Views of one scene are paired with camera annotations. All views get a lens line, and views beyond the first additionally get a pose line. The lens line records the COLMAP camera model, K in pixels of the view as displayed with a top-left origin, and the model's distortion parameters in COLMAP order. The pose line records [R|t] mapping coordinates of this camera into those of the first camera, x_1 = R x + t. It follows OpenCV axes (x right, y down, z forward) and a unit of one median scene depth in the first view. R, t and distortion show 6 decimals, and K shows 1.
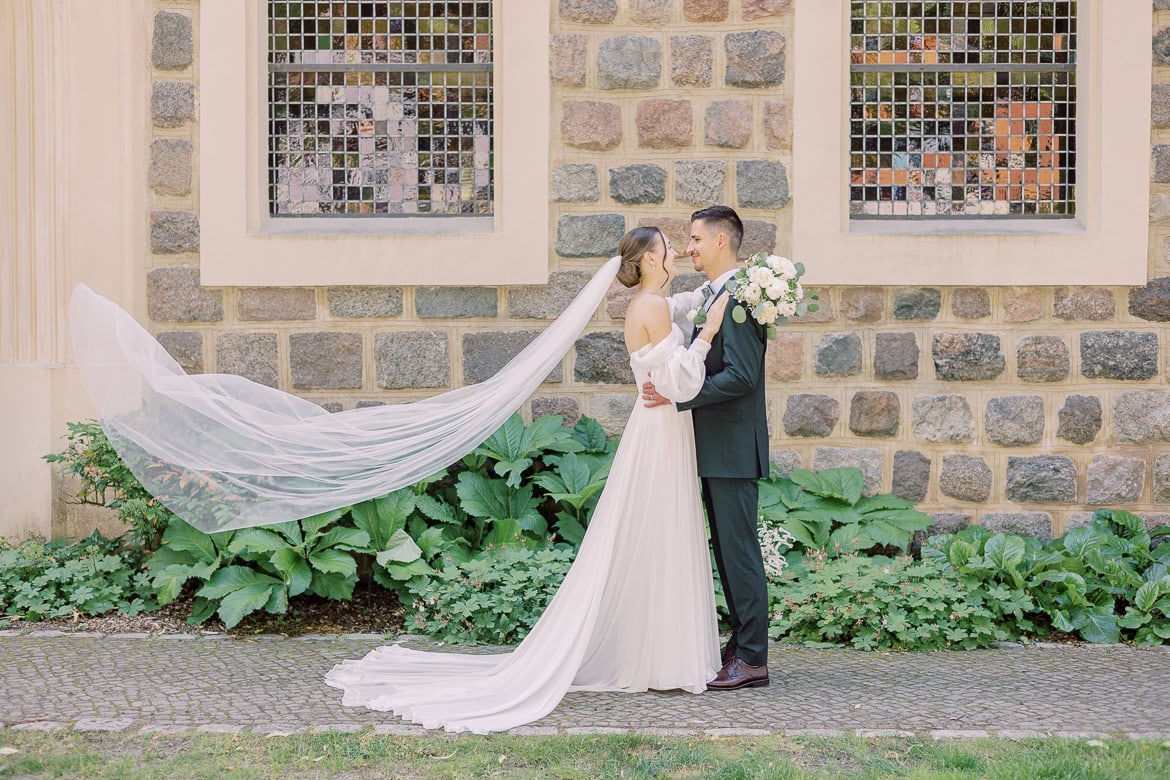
lens RADIAL K [[1739.6, 0, 580.4], [0, 1739.6, 408.3], [0, 0, 1]] dist [0.011322, 0.000000]
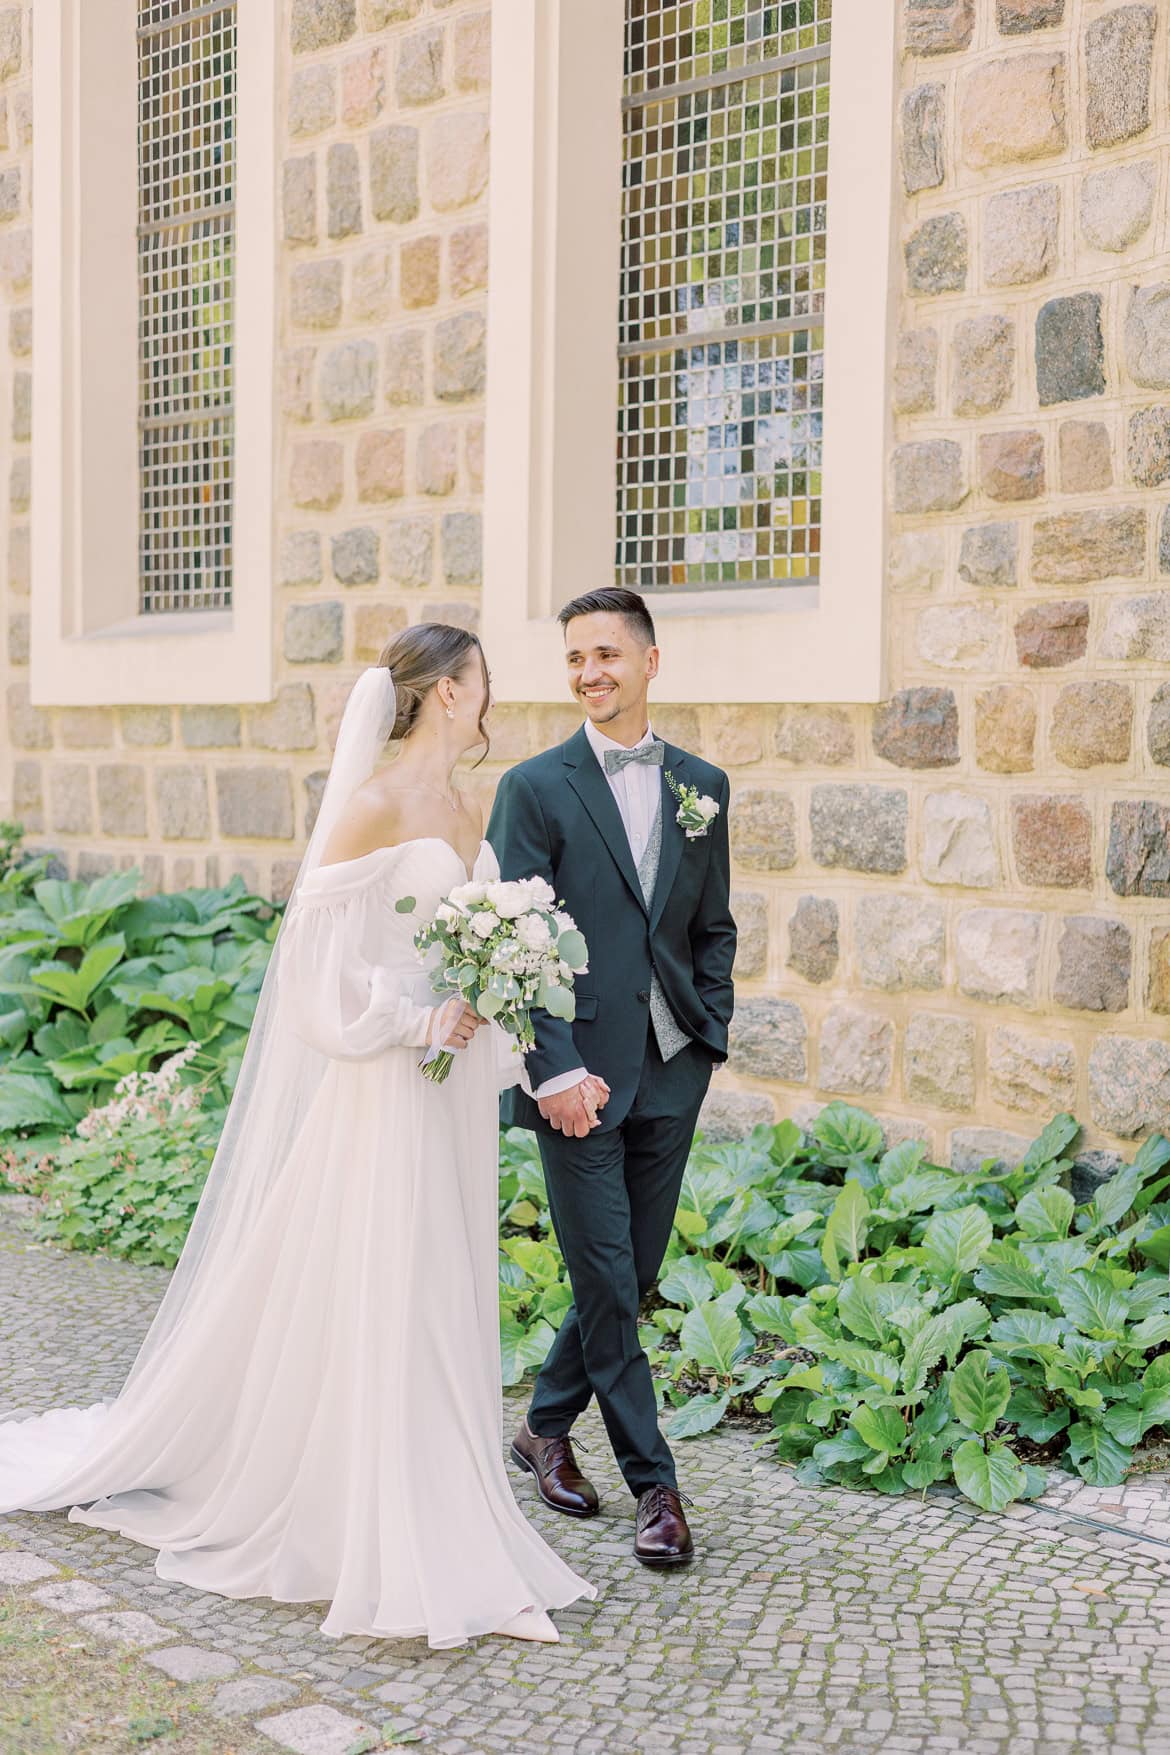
lens RADIAL K [[2628.1, 0, 574.2], [0, 2628.1, 911.2], [0, 0, 1]] dist [0.013662, 0.000000]
pose [[0.657075, 0.057970, -0.751593, 0.881837], [-0.036876, 0.998317, 0.044761, -0.038268], [0.752923, -0.001696, 0.658107, 0.379990]]
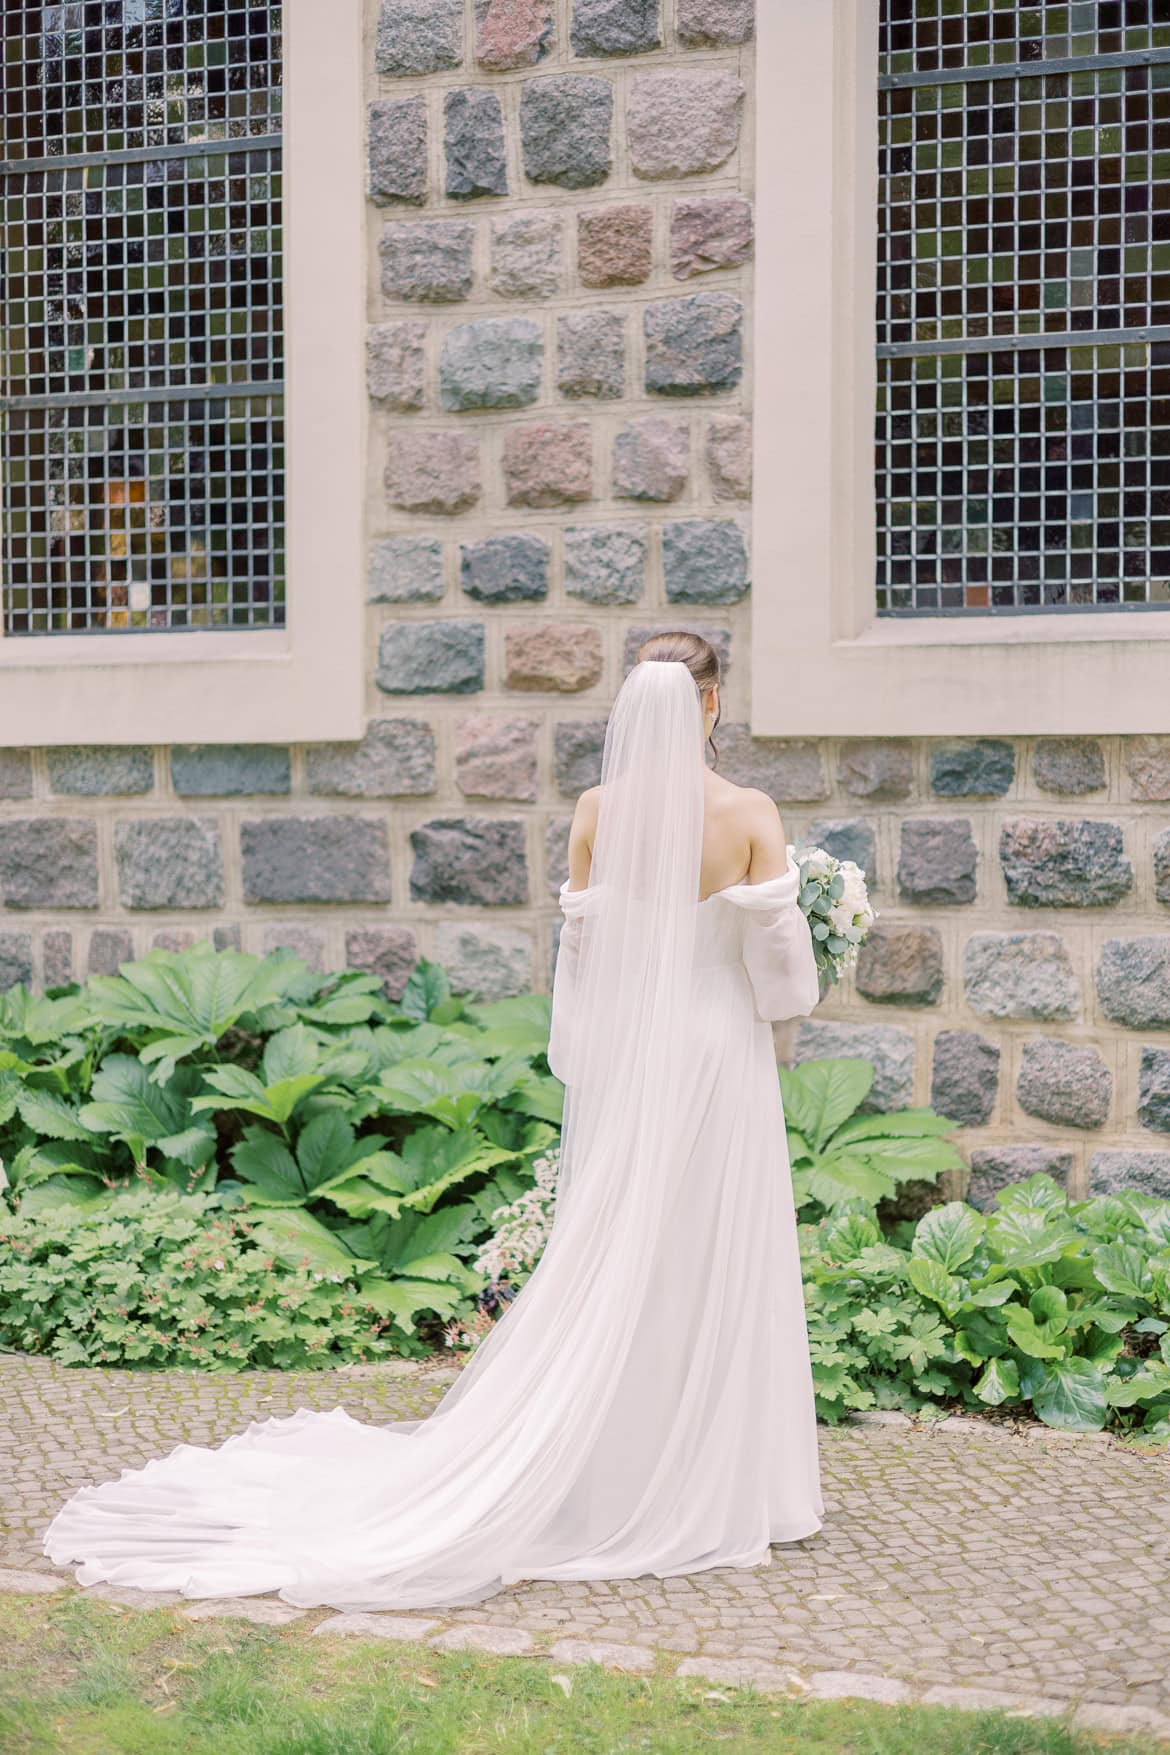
lens RADIAL K [[2515.8, 0, 592.0], [0, 2515.8, 877.0], [0, 0, 1]] dist [0.013496, 0.000000]
pose [[0.945882, 0.008125, -0.324410, 0.339594], [-0.008979, 0.999959, -0.001136, -0.023407], [0.324388, 0.003987, 0.945916, 0.201328]]
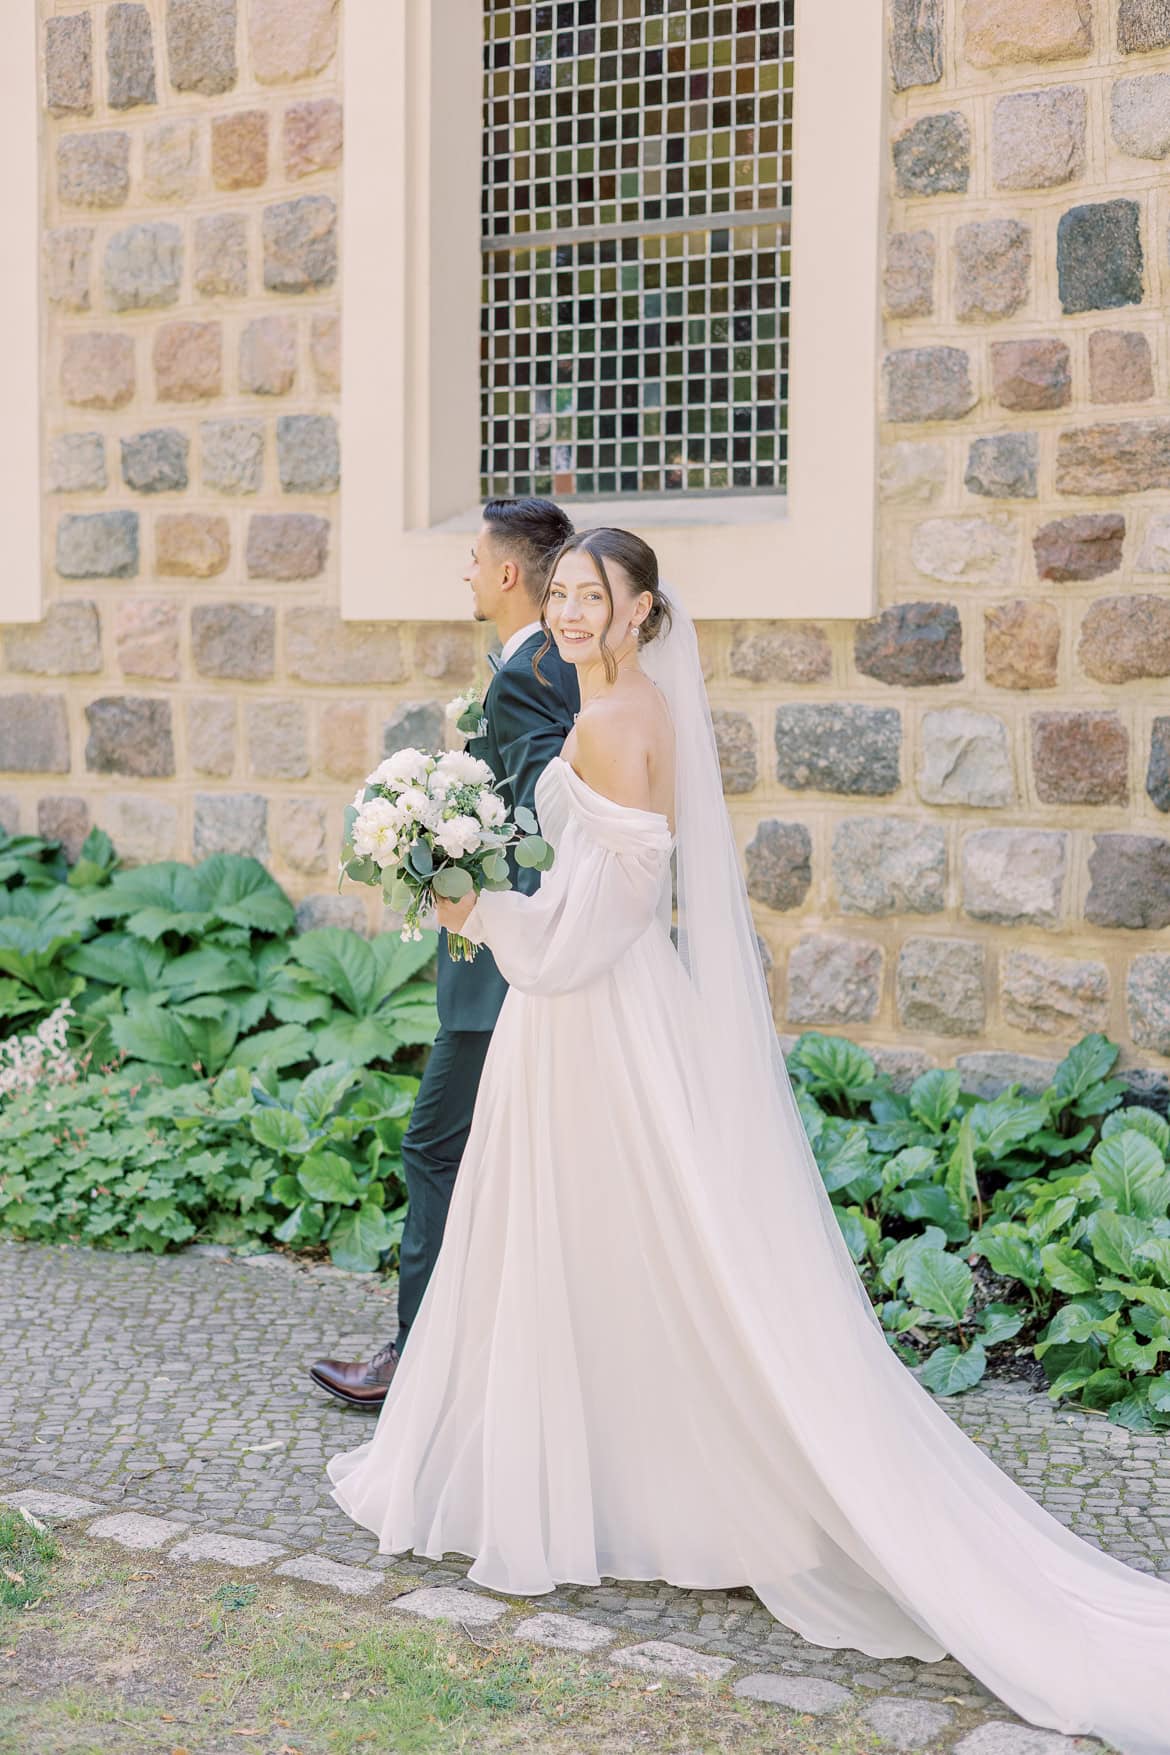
lens RADIAL K [[2628.1, 0, 554.5], [0, 2628.1, 885.1], [0, 0, 1]] dist [0.013662, 0.000000]
pose [[0.848397, 0.047868, -0.527191, 0.664277], [-0.023336, 0.998317, 0.053092, -0.029537], [0.528845, -0.032740, 0.848087, 0.266123]]
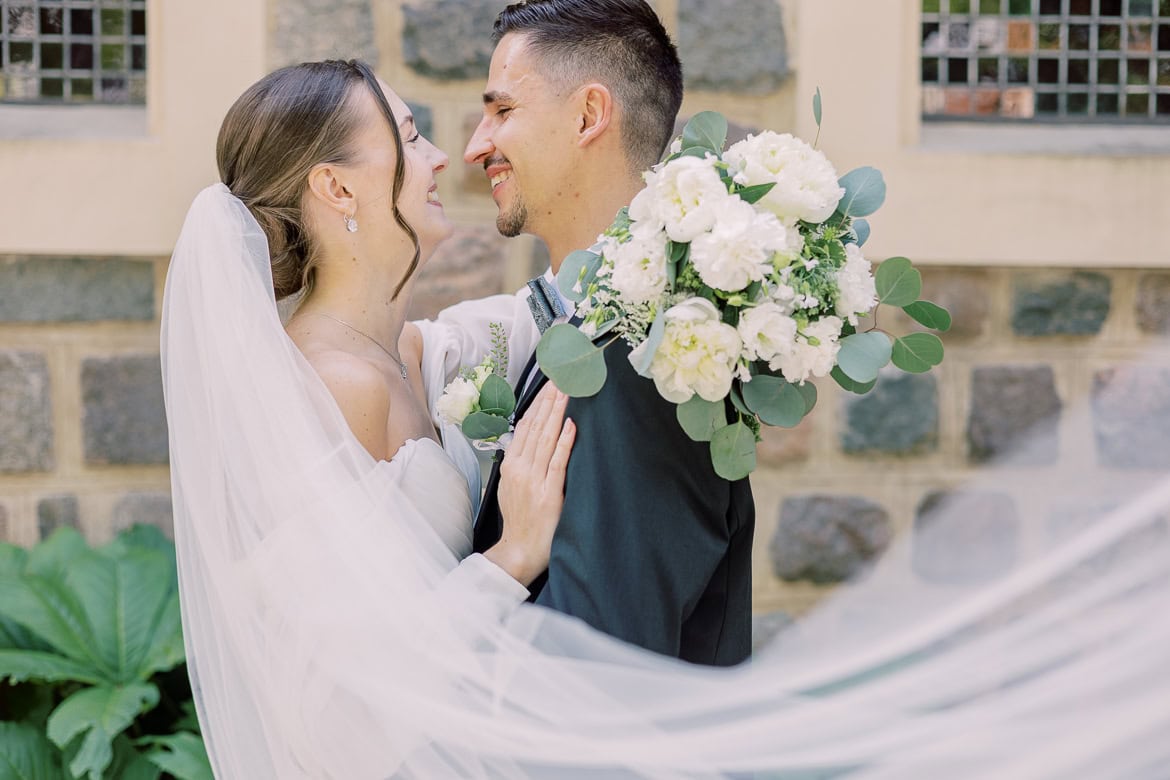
lens RADIAL K [[1677.2, 0, 570.2], [0, 1677.2, 393.9], [0, 0, 1]] dist [0.013496, 0.000000]
pose [[0.999719, 0.009841, 0.021583, 0.052987], [-0.010425, 0.999578, 0.027112, -0.046883], [-0.021307, -0.027329, 0.999399, 0.553753]]
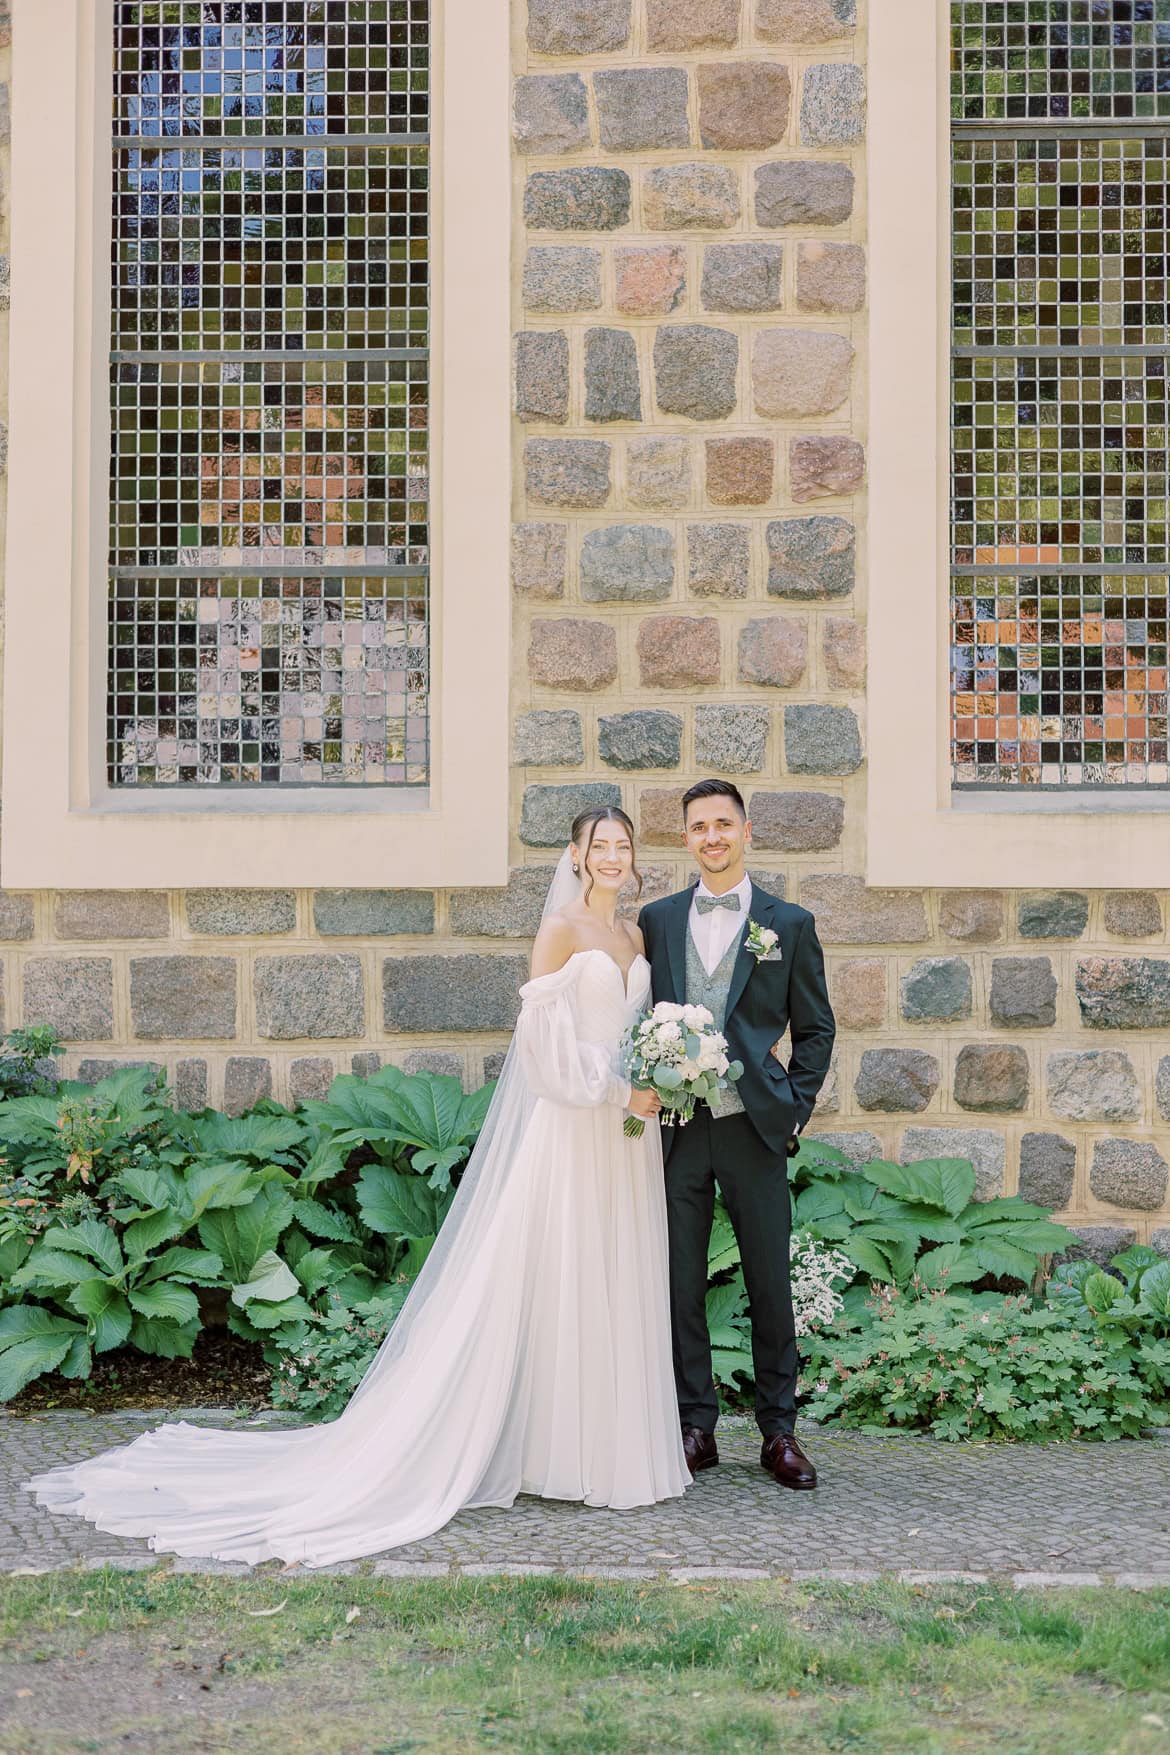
lens RADIAL K [[2515.8, 0, 609.5], [0, 2515.8, 879.5], [0, 0, 1]] dist [0.013496, 0.000000]
pose [[0.999613, 0.000097, -0.027832, 0.048583], [-0.001956, 0.997767, -0.066758, -0.008168], [0.027763, 0.066786, 0.997381, 0.018957]]
